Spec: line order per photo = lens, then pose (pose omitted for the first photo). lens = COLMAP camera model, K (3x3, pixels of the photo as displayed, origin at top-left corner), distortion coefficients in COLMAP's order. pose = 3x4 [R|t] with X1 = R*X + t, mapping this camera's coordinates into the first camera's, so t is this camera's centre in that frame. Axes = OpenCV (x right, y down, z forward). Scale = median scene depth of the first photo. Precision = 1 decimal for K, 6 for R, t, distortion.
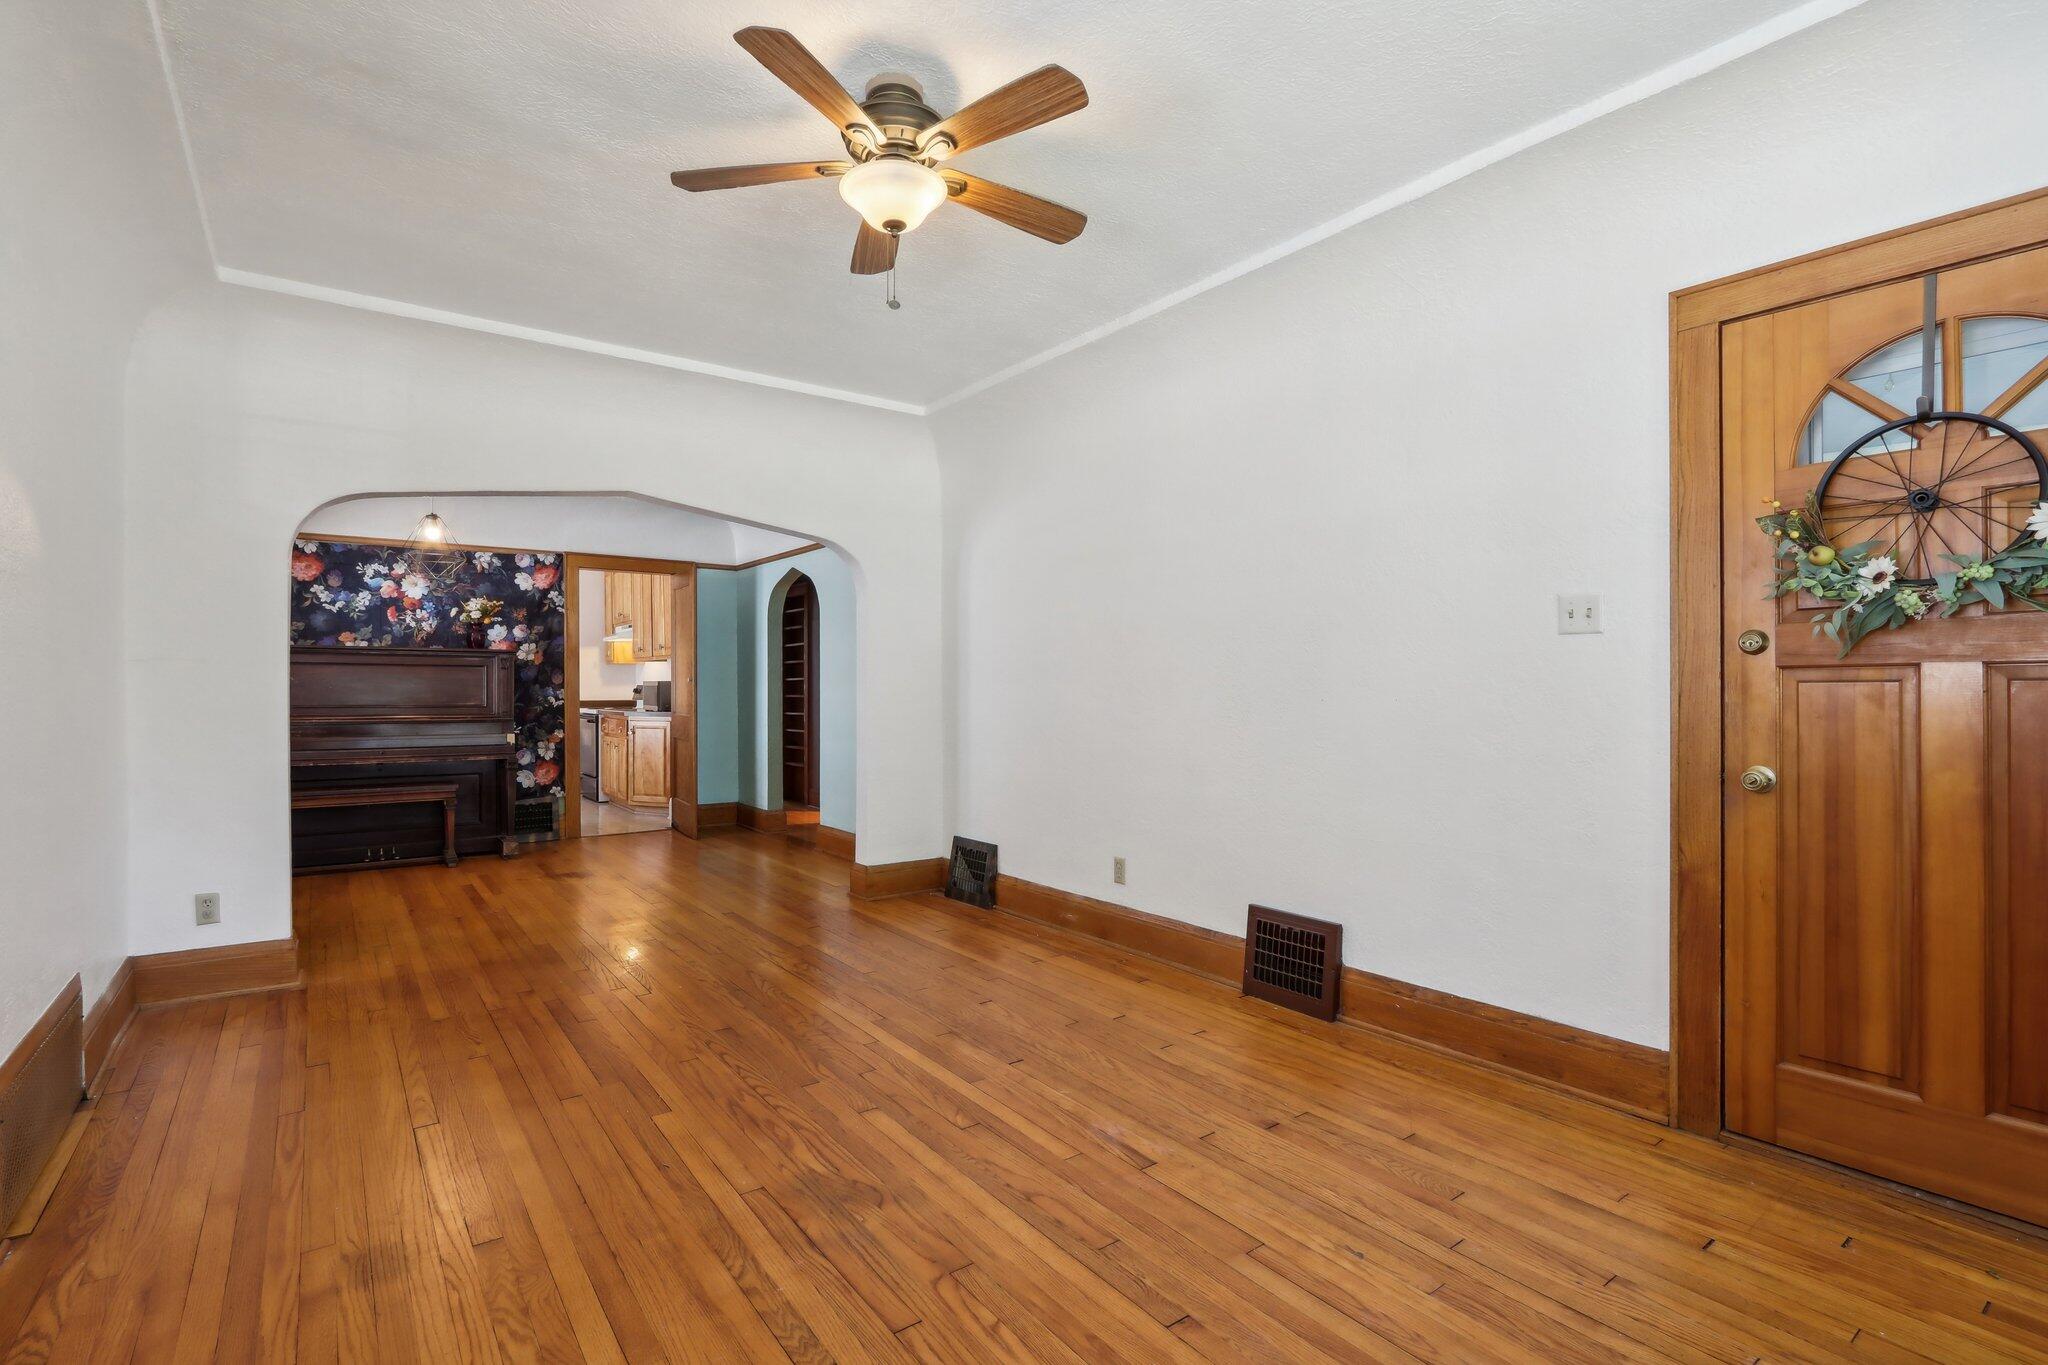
lens RADIAL K [[959.1, 0, 1005.3], [0, 959.1, 677.1], [0, 0, 1]] dist [-0.022178, 0.002259]
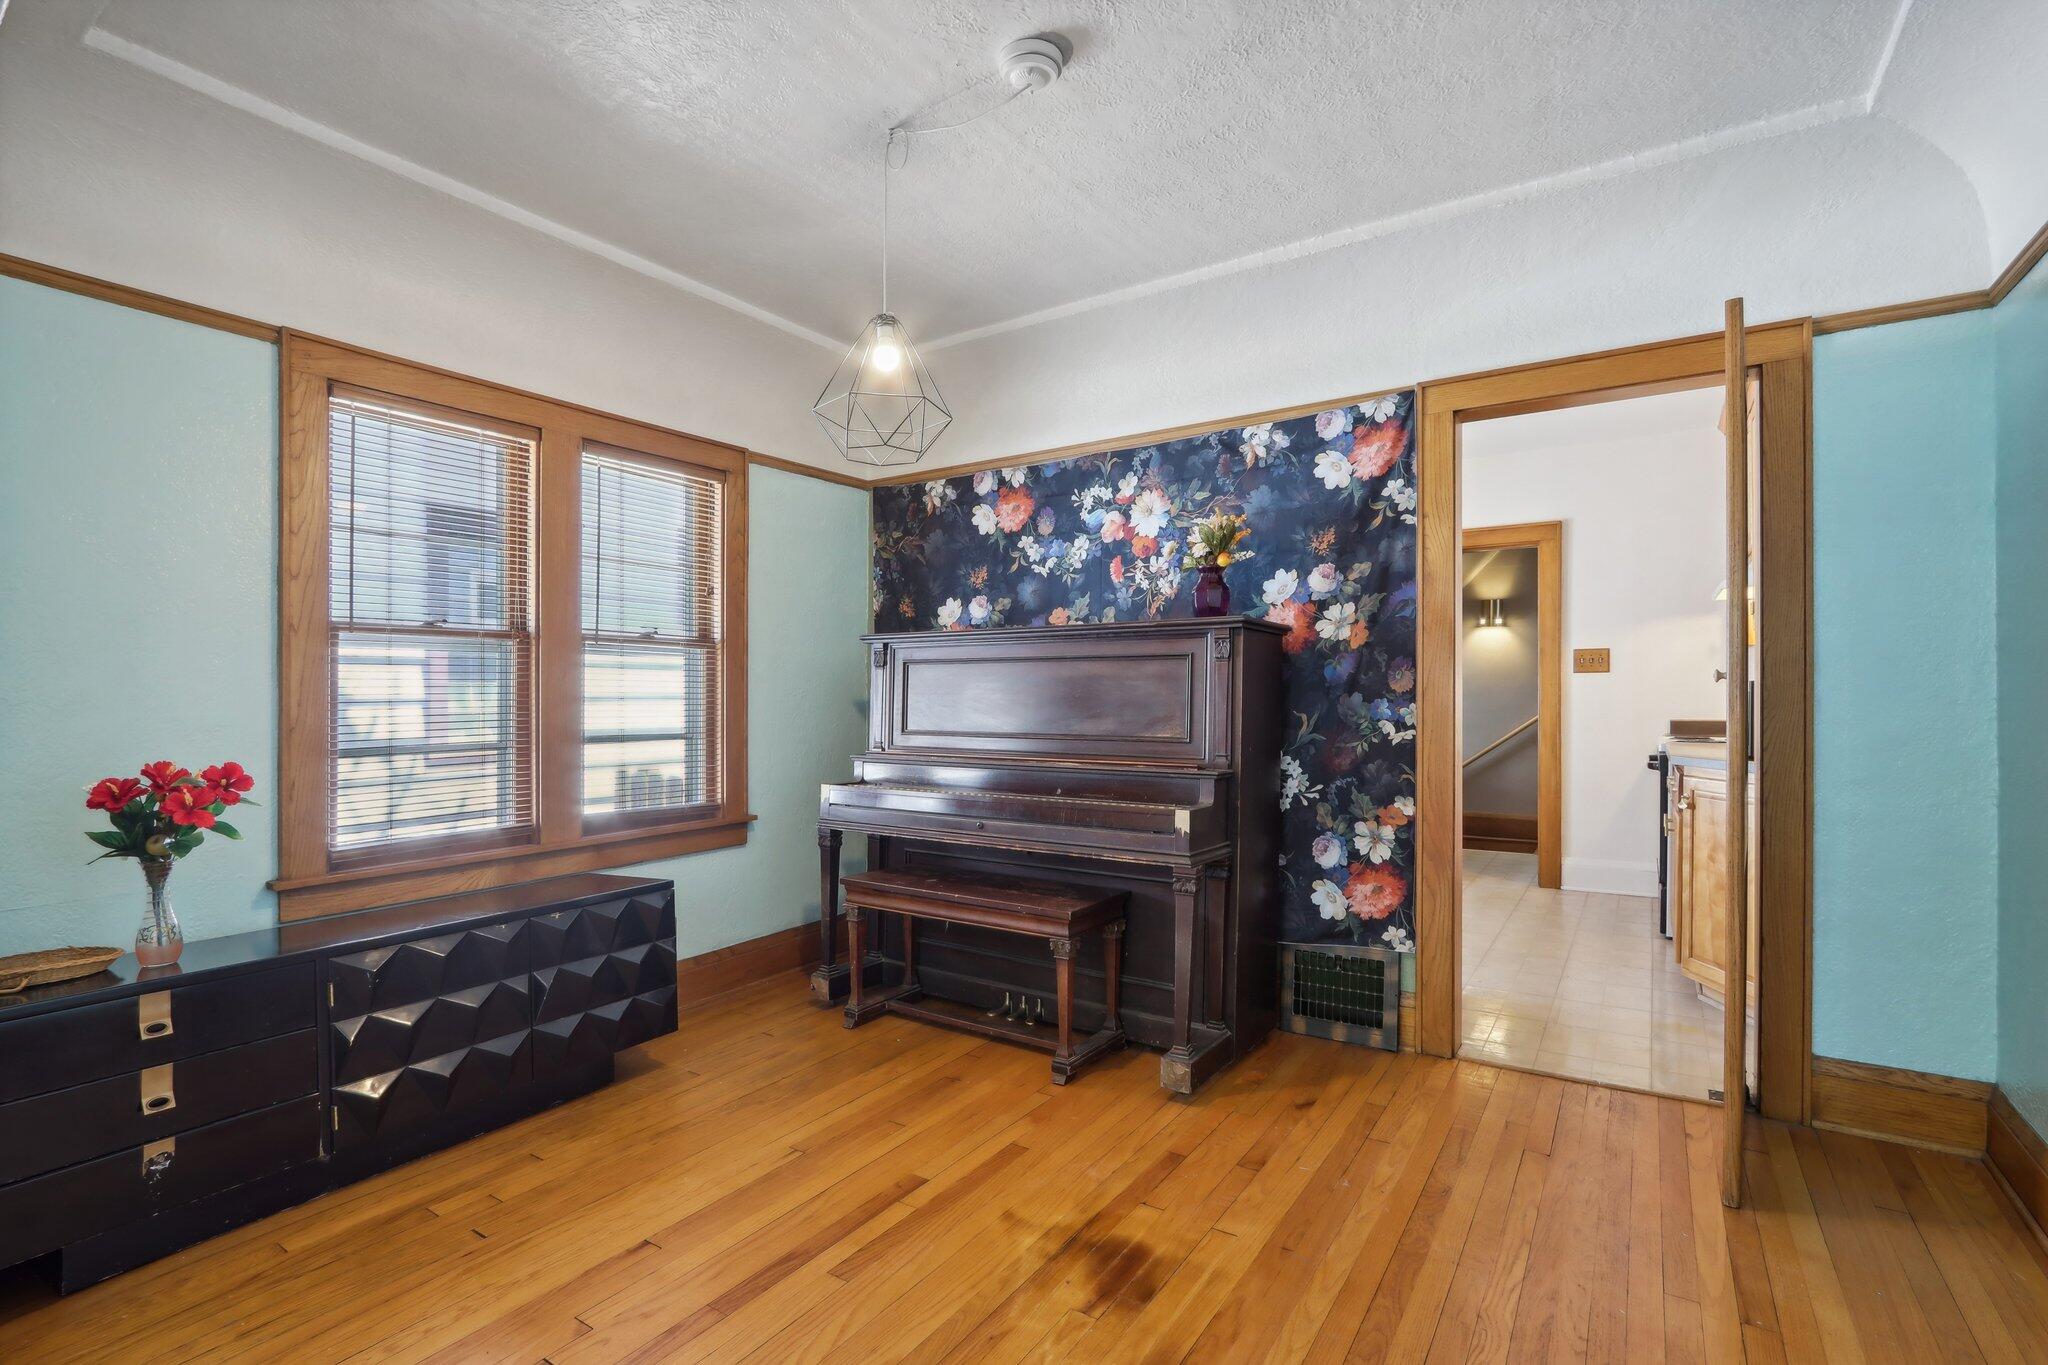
lens RADIAL K [[959.1, 0, 1019.2], [0, 959.1, 704.7], [0, 0, 1]] dist [-0.022178, 0.002259]
pose [[0.351612, 0.008457, -0.936108, -0.132211], [0.019821, 0.999668, 0.016477, 0.002750], [0.935936, -0.024348, 0.351328, 0.734548]]
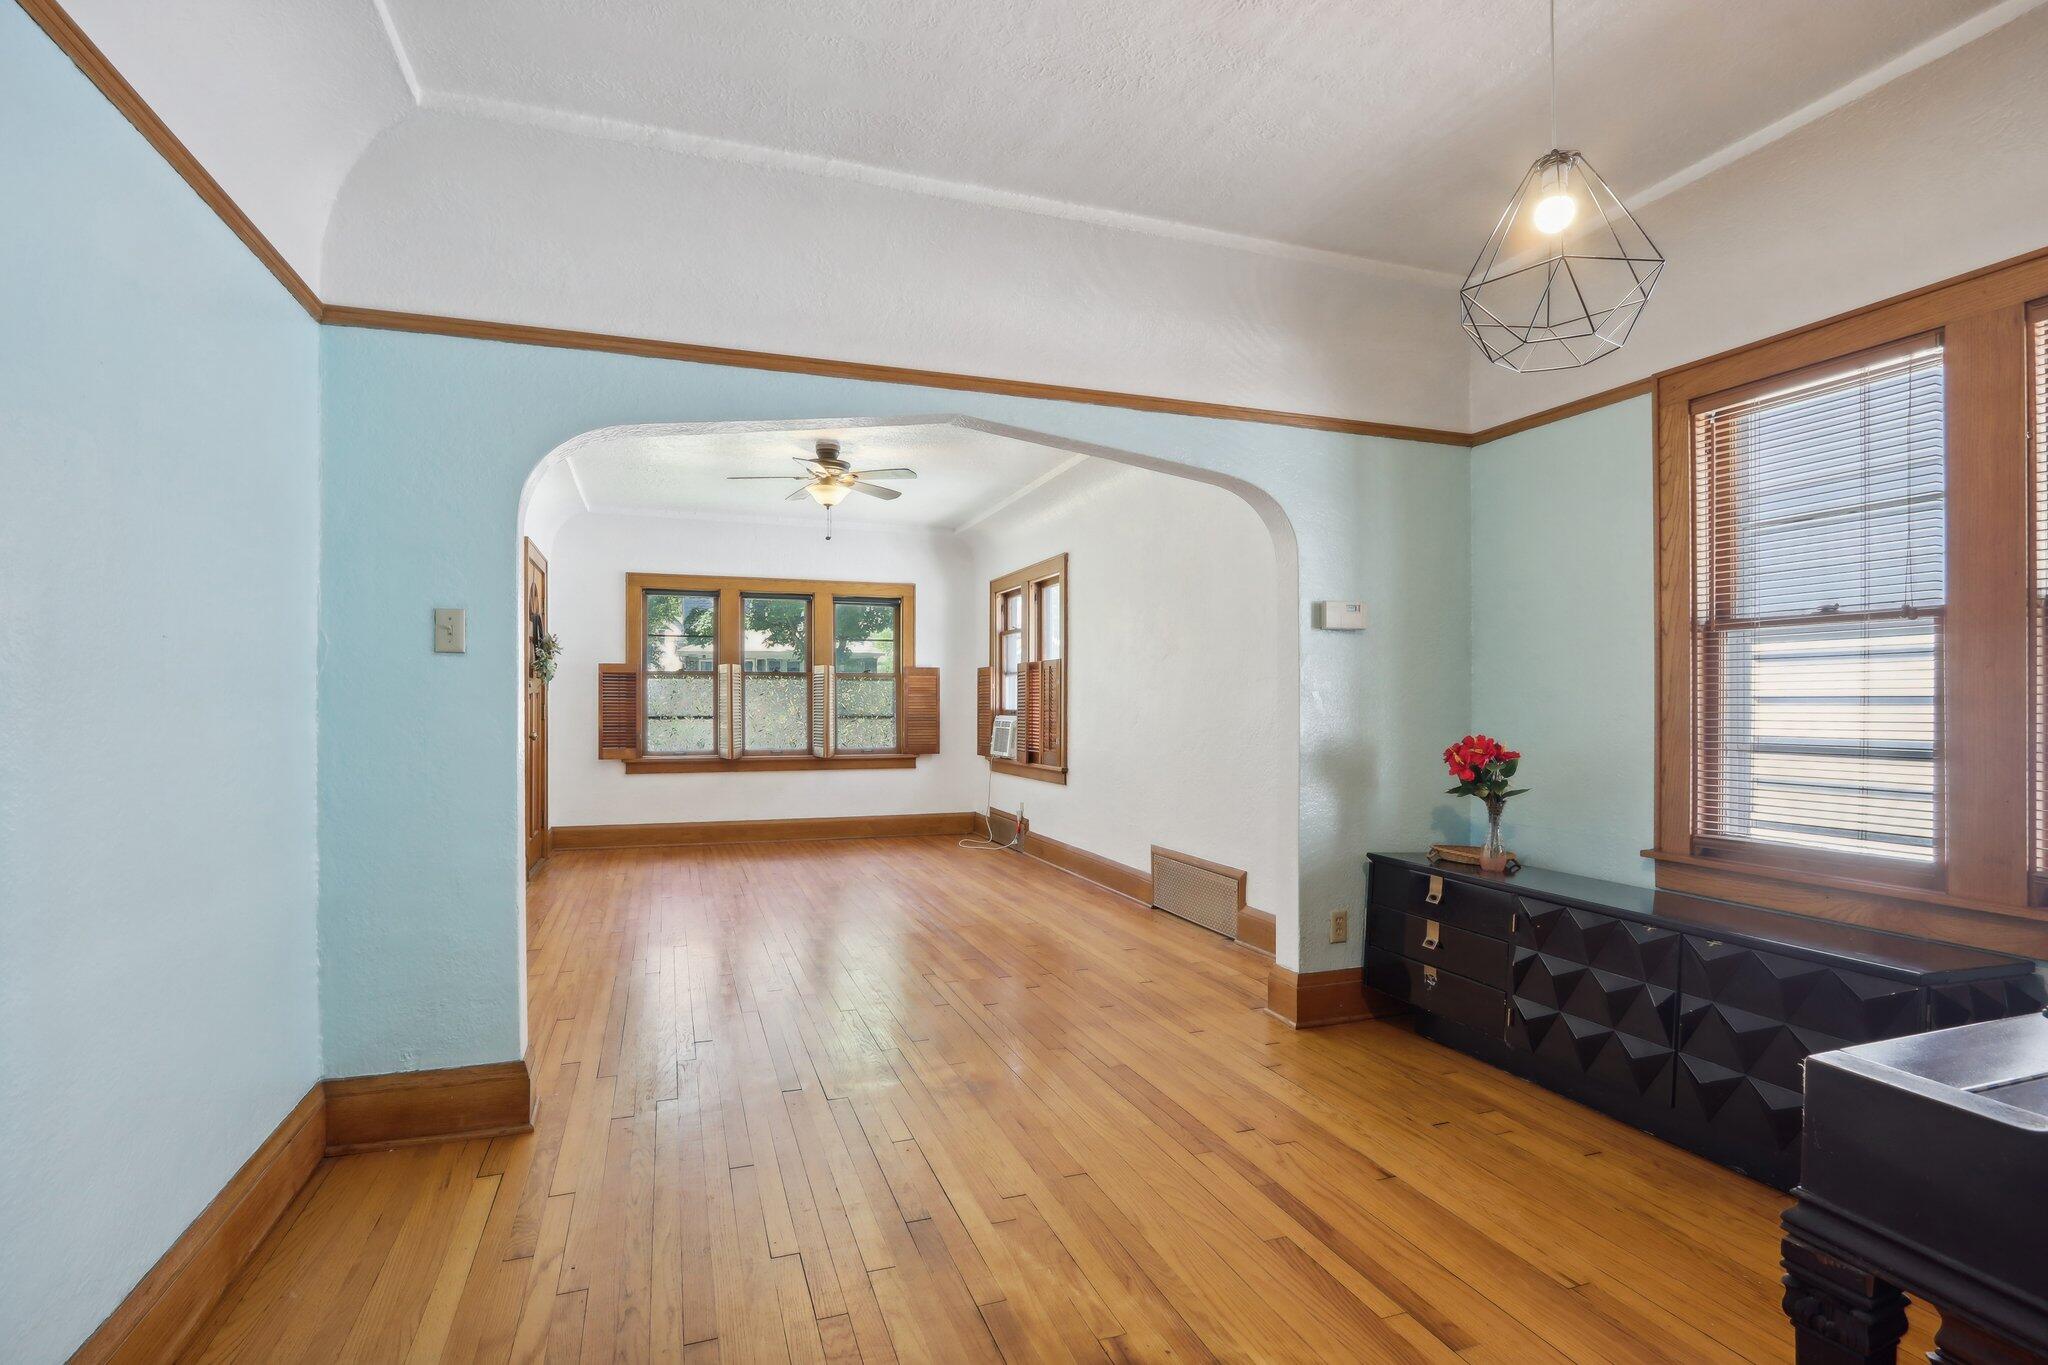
lens RADIAL K [[959.1, 0, 961.4], [0, 959.1, 684.0], [0, 0, 1]] dist [-0.022178, 0.002259]
pose [[-0.946225, 0.005060, 0.323469, -0.421551], [-0.002631, 0.999724, -0.023335, 0.007166], [-0.323497, -0.022932, -0.945951, 1.105535]]
